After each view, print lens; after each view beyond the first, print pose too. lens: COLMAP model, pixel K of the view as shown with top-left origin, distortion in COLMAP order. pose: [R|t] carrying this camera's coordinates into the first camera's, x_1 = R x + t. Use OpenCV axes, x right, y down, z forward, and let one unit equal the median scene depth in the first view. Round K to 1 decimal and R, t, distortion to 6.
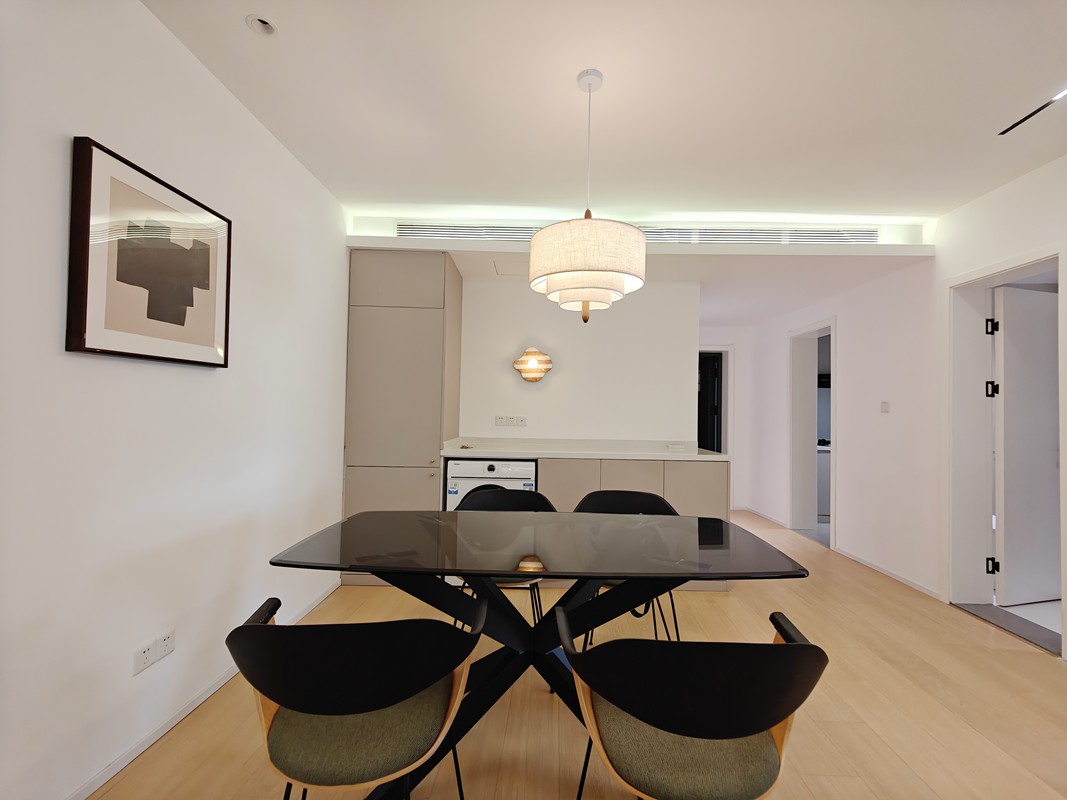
lens RADIAL K [[466.6, 0, 535.4], [0, 466.6, 406.0], [0, 0, 1]] dist [0.001989, -0.000624]
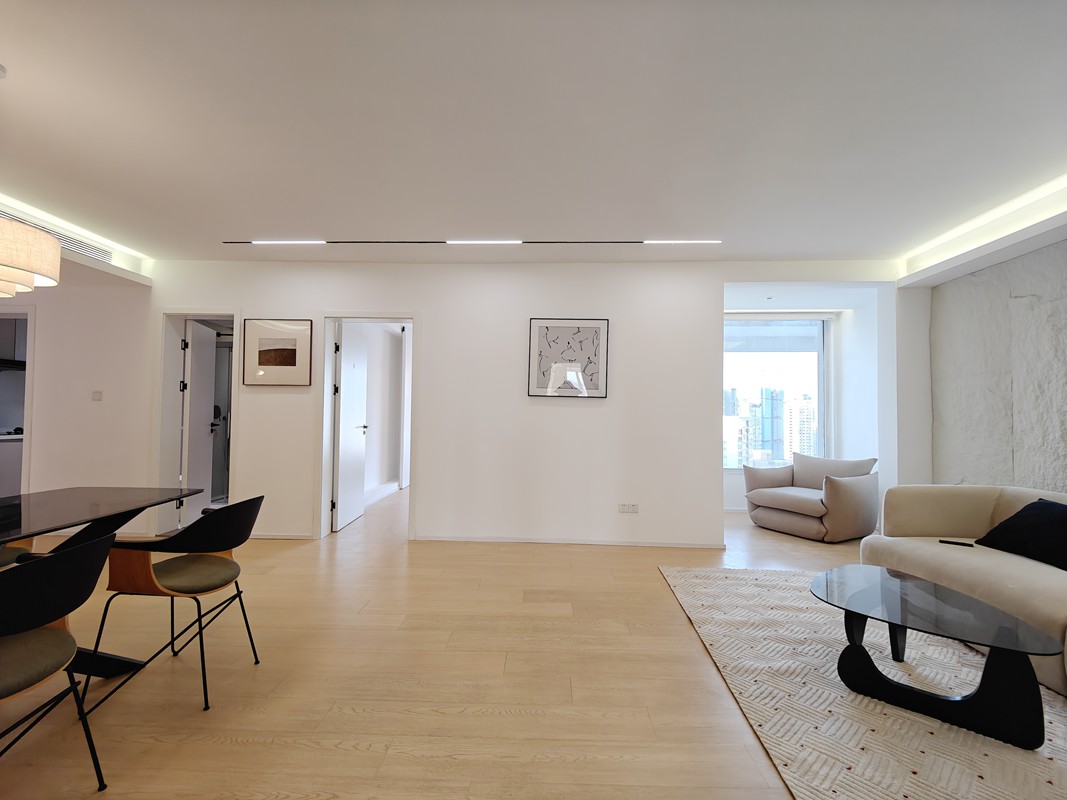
lens RADIAL K [[466.6, 0, 535.4], [0, 466.6, 406.0], [0, 0, 1]] dist [0.001989, -0.000624]
pose [[-0.025677, 0.001309, 0.999669, -0.527468], [-0.027065, 0.999632, -0.002004, -0.001349], [-0.999304, -0.027107, -0.025632, -0.091005]]
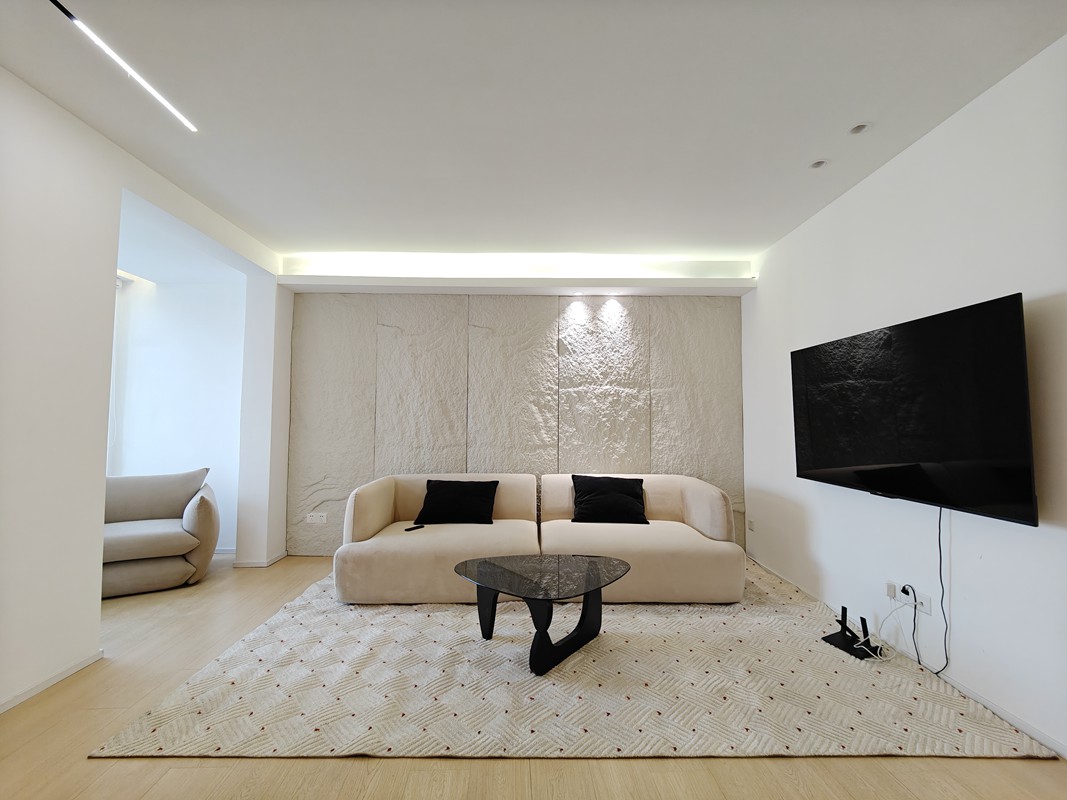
lens RADIAL K [[465.0, 0, 537.9], [0, 465.0, 401.4], [0, 0, 1]] dist [0.004426, 0.000016]
pose [[-0.993844, -0.029774, -0.106711, 0.164366], [-0.023003, 0.997676, -0.064130, 0.013656], [0.108372, -0.061280, -0.992220, 0.148708]]
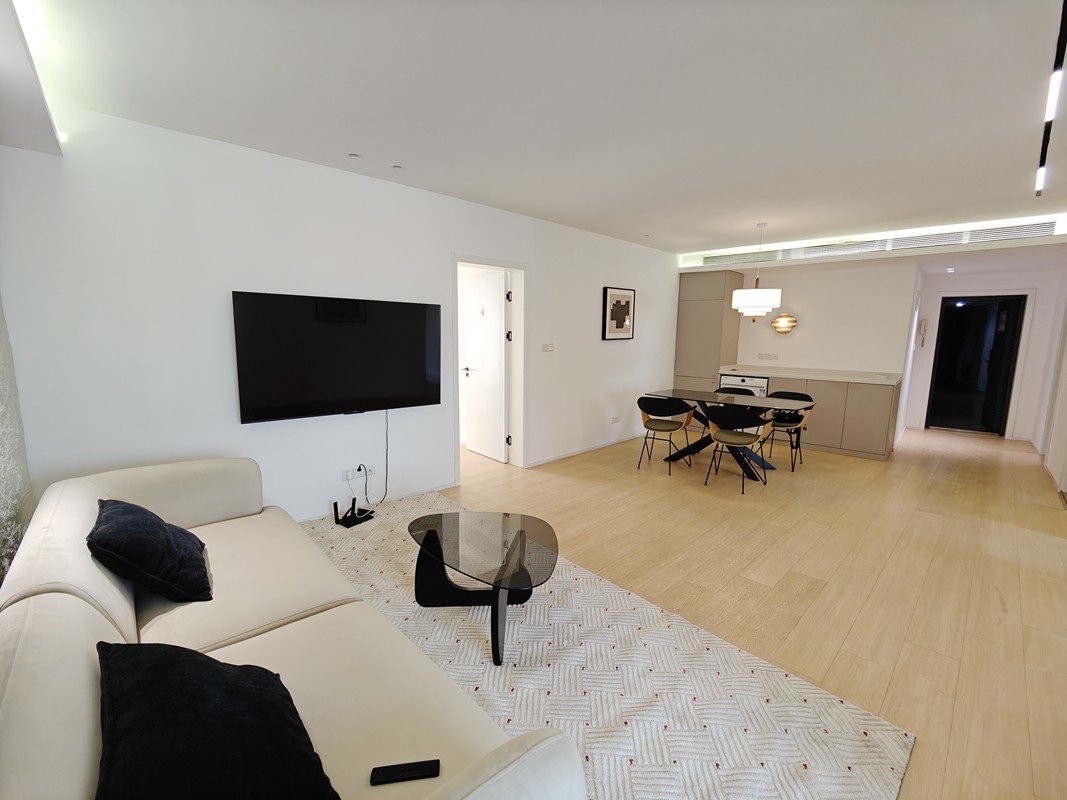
lens RADIAL K [[454.8, 0, 535.7], [0, 454.8, 402.6], [0, 0, 1]] dist [0.001853, -0.000064]
pose [[0.735406, 0.093814, -0.671102, 0.567794], [0.011657, 0.988472, 0.150953, -0.078261], [0.677527, -0.118835, 0.725834, -1.025619]]
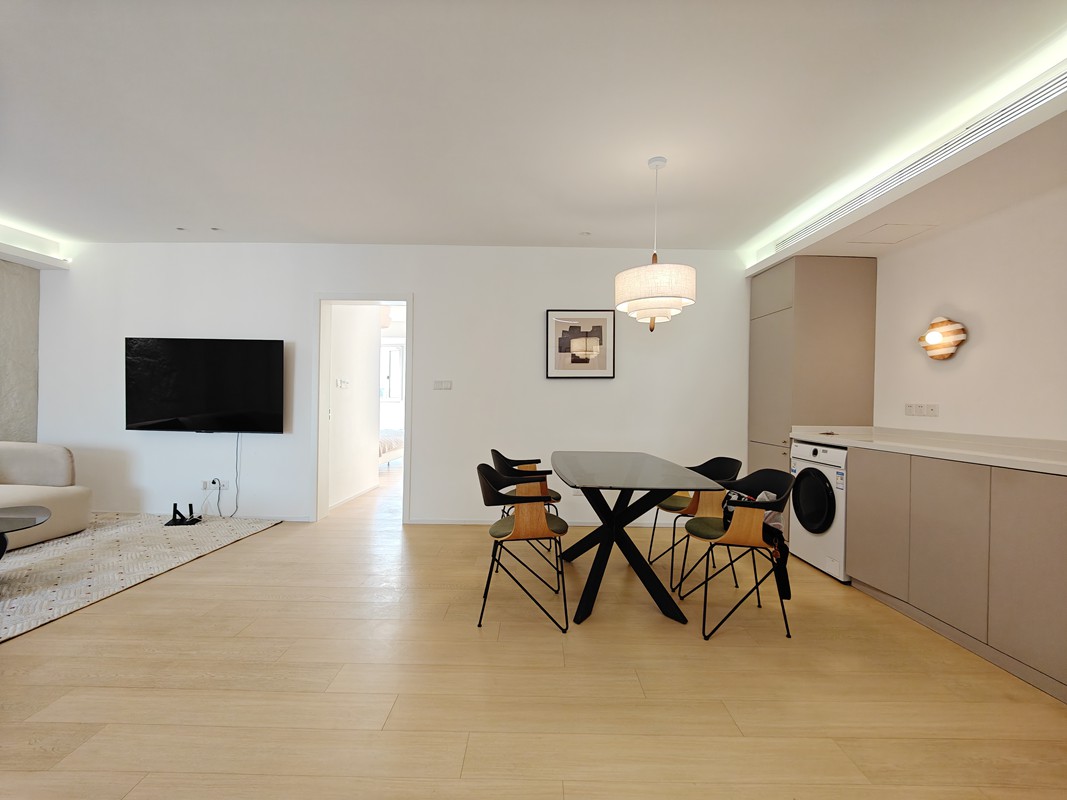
lens RADIAL K [[465.0, 0, 537.9], [0, 465.0, 401.4], [0, 0, 1]] dist [0.004426, 0.000016]
pose [[0.054018, -0.015390, -0.998421, 0.903668], [0.000480, 0.999882, -0.015387, 0.036390], [0.998540, 0.000352, 0.054019, 0.332338]]
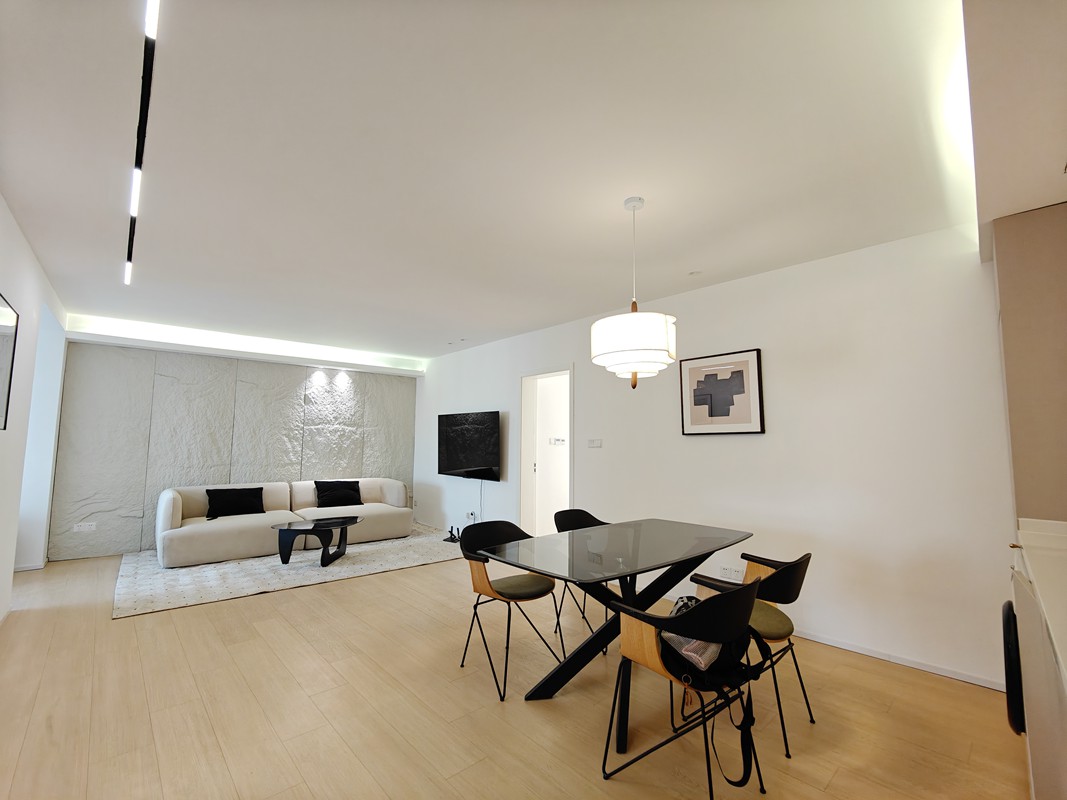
lens RADIAL K [[462.5, 0, 543.2], [0, 462.5, 397.8], [0, 0, 1]] dist [0.001180, -0.000206]
pose [[-0.688881, -0.093777, -0.718783, 0.697062], [-0.010242, 0.992757, -0.119705, 0.001258], [0.724802, -0.075101, -0.684852, 0.990338]]
